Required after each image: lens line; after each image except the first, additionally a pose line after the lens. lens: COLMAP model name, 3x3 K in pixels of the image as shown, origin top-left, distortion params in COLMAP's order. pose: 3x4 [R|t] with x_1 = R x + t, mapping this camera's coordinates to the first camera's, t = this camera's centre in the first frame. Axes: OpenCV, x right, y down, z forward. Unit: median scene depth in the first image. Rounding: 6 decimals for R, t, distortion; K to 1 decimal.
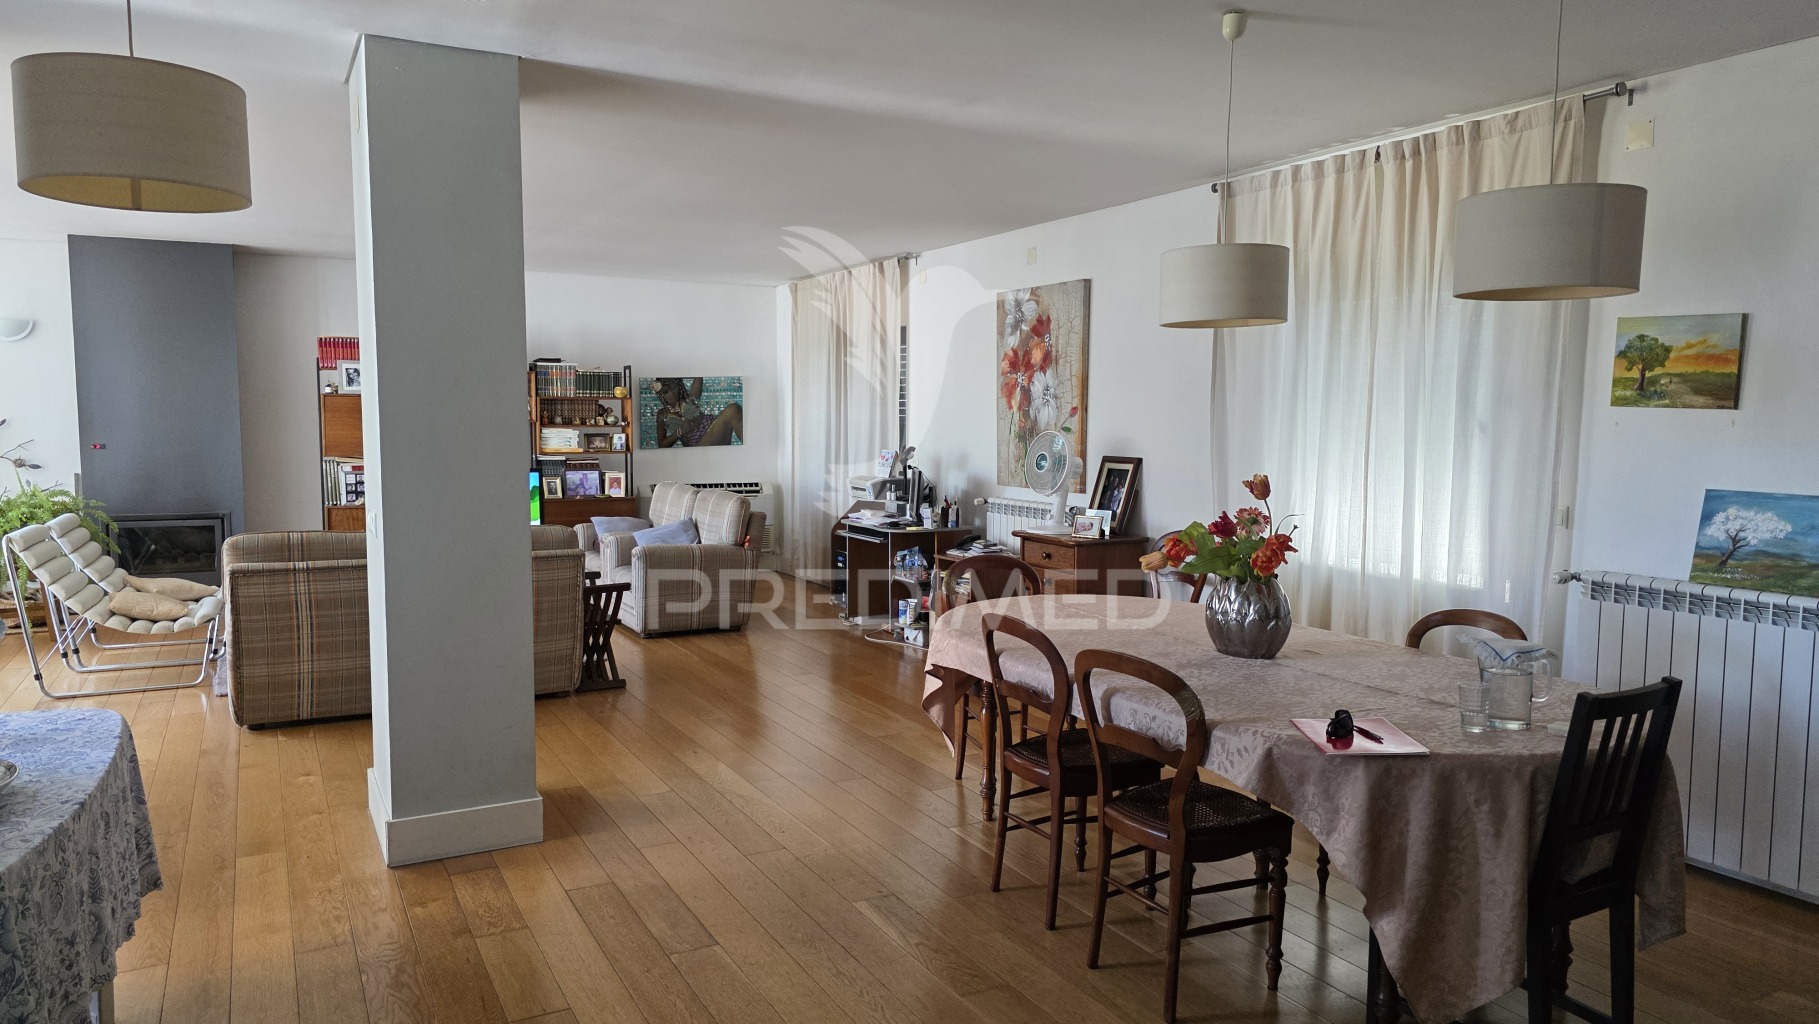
lens RADIAL K [[1231.0, 0, 911.7], [0, 1231.0, 516.3], [0, 0, 1]] dist [0.034590, -0.010966]
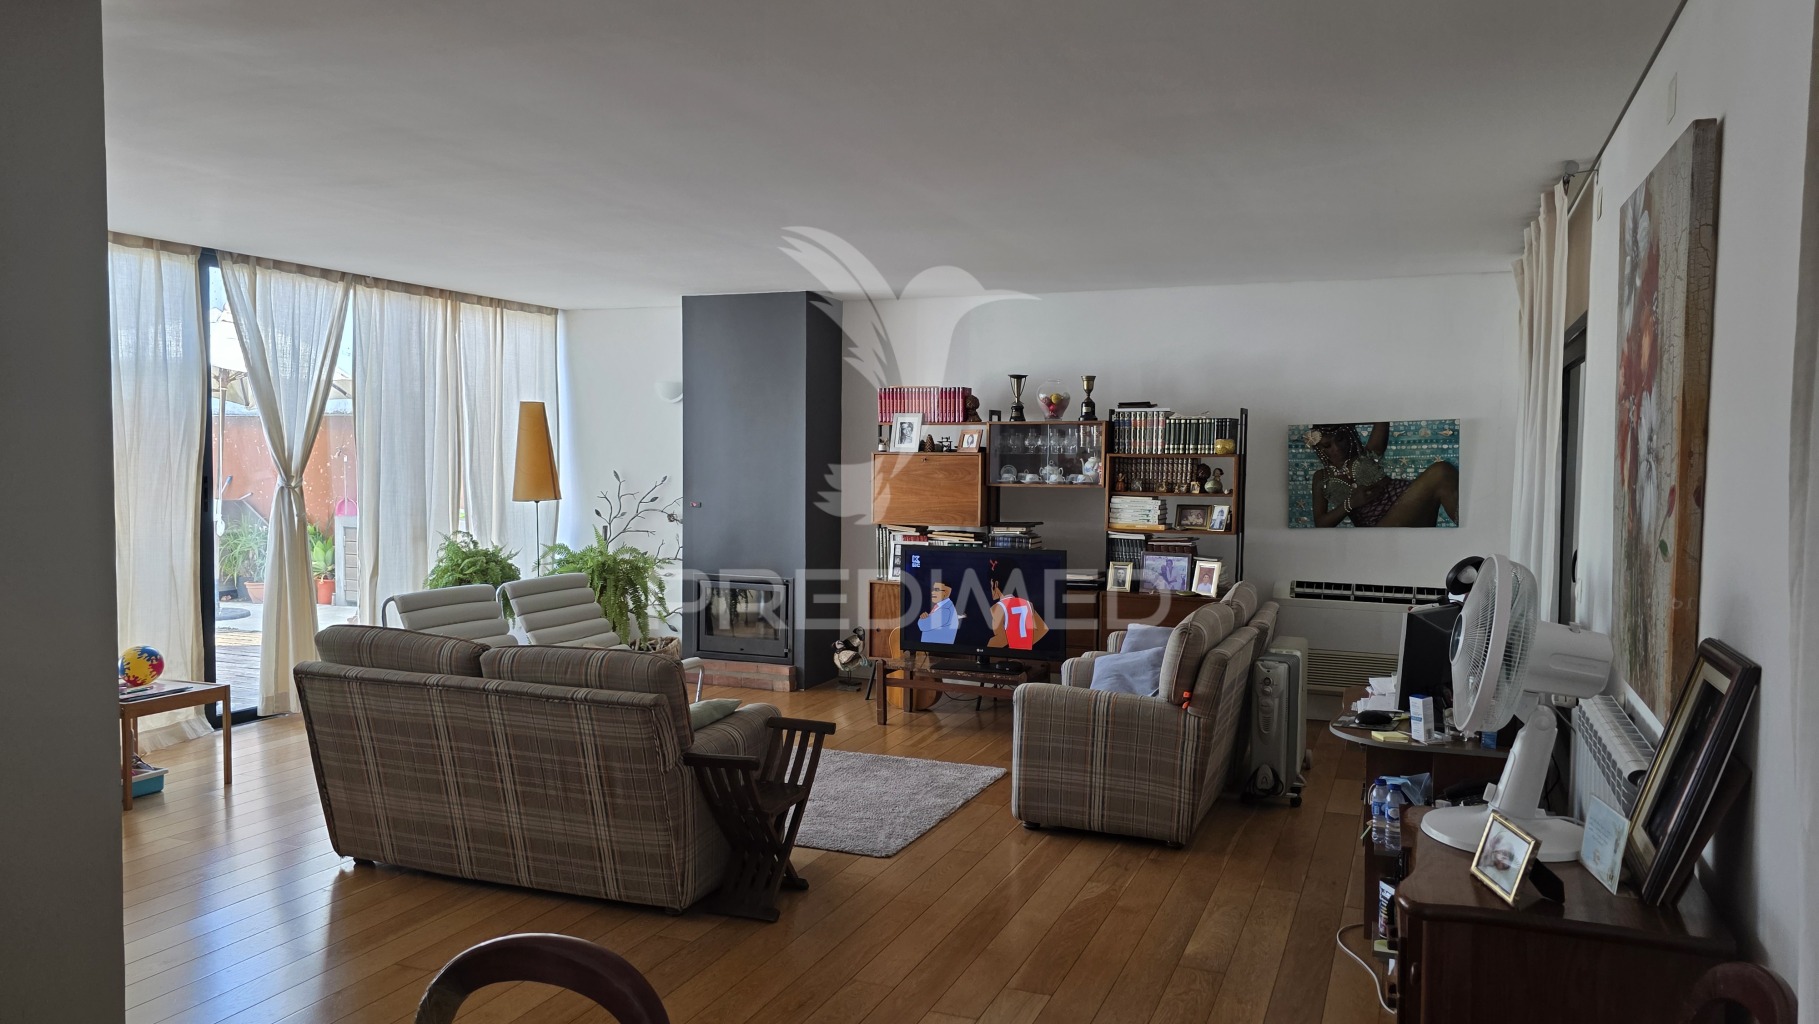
lens RADIAL K [[1231.0, 0, 907.0], [0, 1231.0, 510.6], [0, 0, 1]] dist [0.034590, -0.010966]
pose [[0.634538, 0.034551, -0.772119, 0.189677], [-0.068796, 0.997560, -0.011899, -0.043983], [0.769823, 0.060669, 0.635367, 0.422318]]
